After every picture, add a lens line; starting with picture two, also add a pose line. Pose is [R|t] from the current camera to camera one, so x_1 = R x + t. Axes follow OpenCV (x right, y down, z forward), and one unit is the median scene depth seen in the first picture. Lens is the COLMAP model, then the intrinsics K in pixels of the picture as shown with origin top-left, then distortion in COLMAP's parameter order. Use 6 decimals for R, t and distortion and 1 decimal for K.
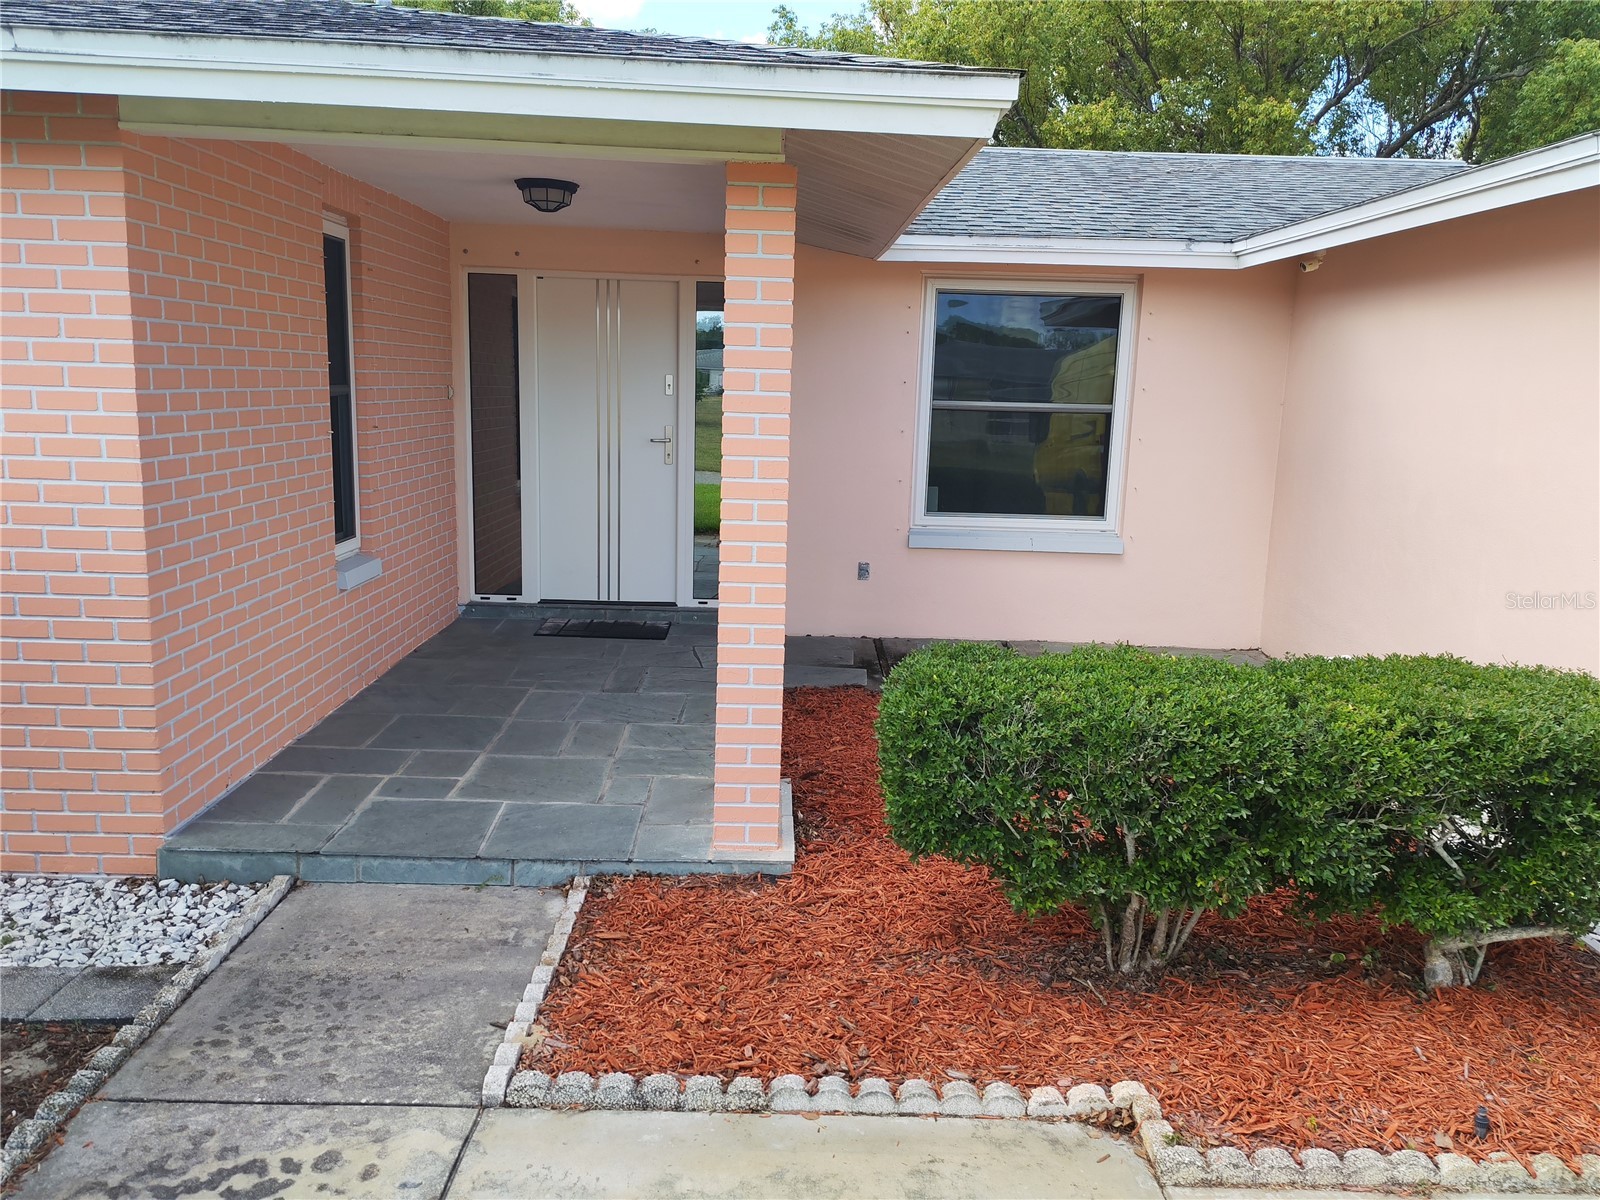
lens RADIAL K [[1254.8, 0, 800.0], [0, 1254.8, 600.0], [0, 0, 1]] dist [0.047589, -0.003731]
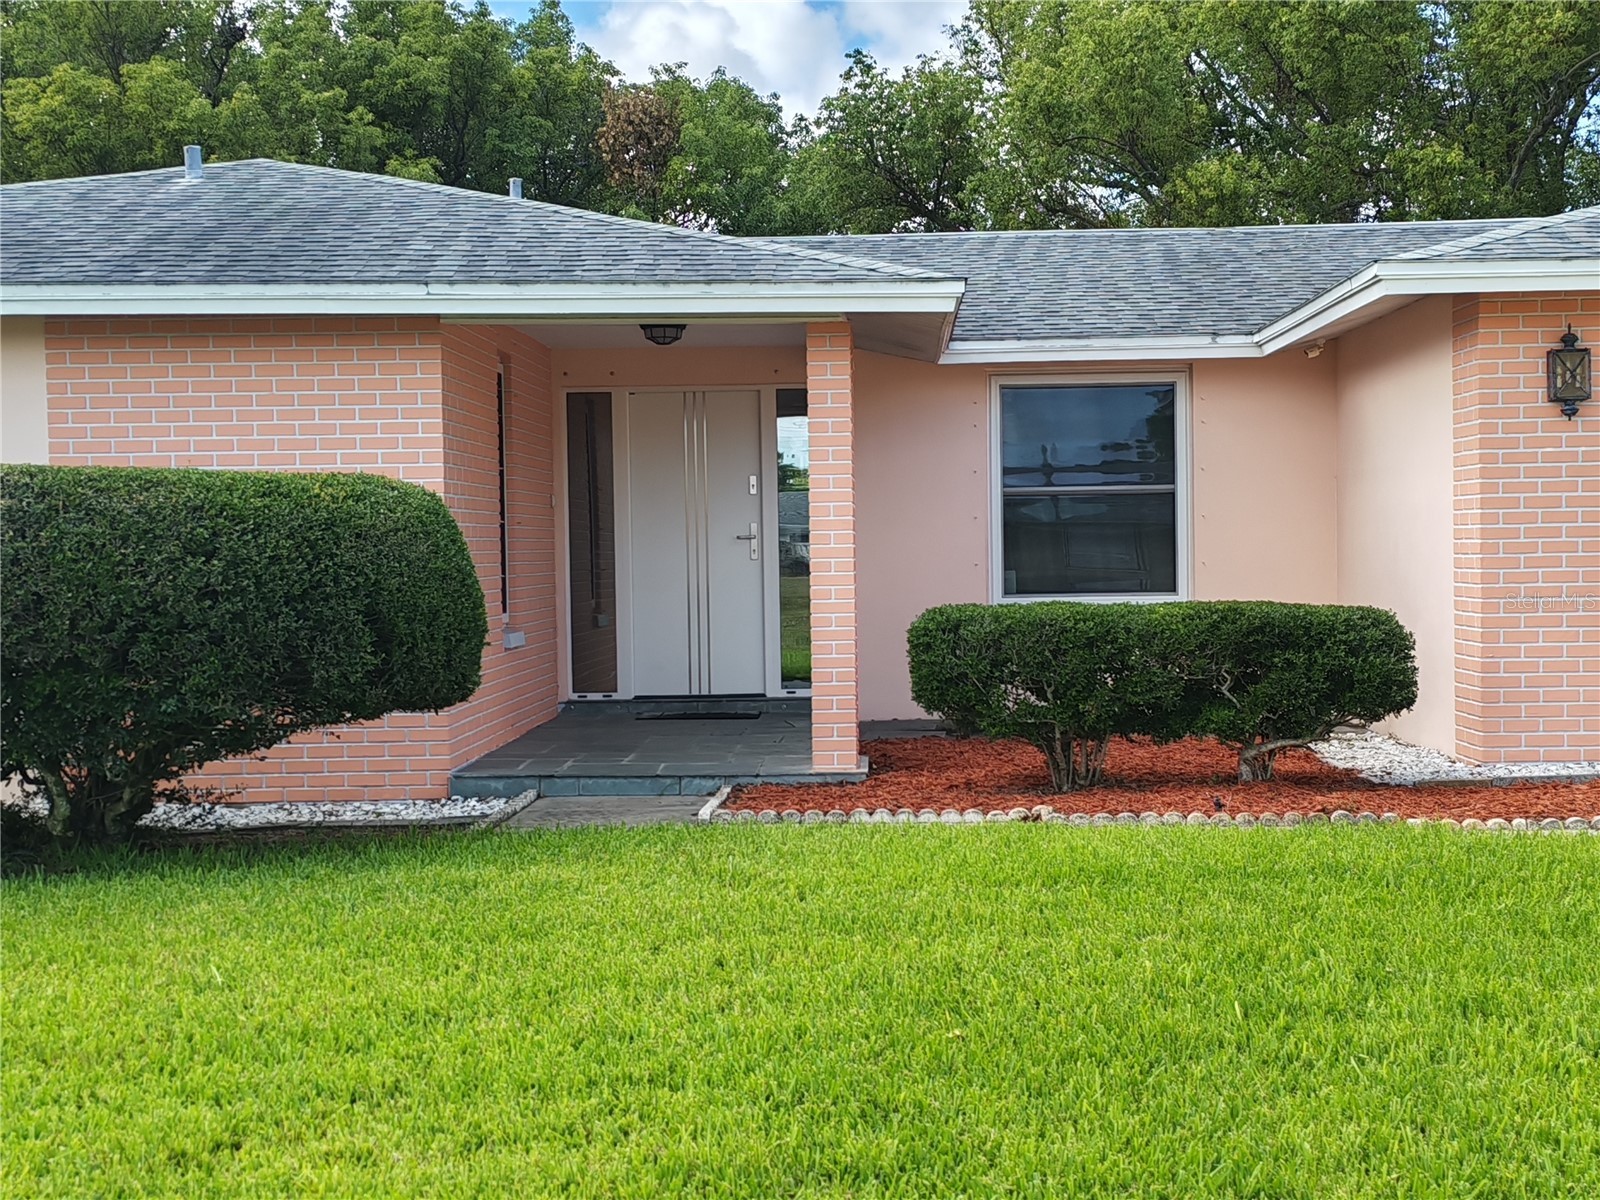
lens RADIAL K [[2465.2, 0, 800.0], [0, 2465.2, 600.0], [0, 0, 1]] dist [0.032501, 0.031999]
pose [[0.997467, -0.043773, -0.056064, 0.052882], [0.034765, 0.987673, -0.152621, 0.270400], [0.062054, 0.150285, 0.986693, -1.149817]]
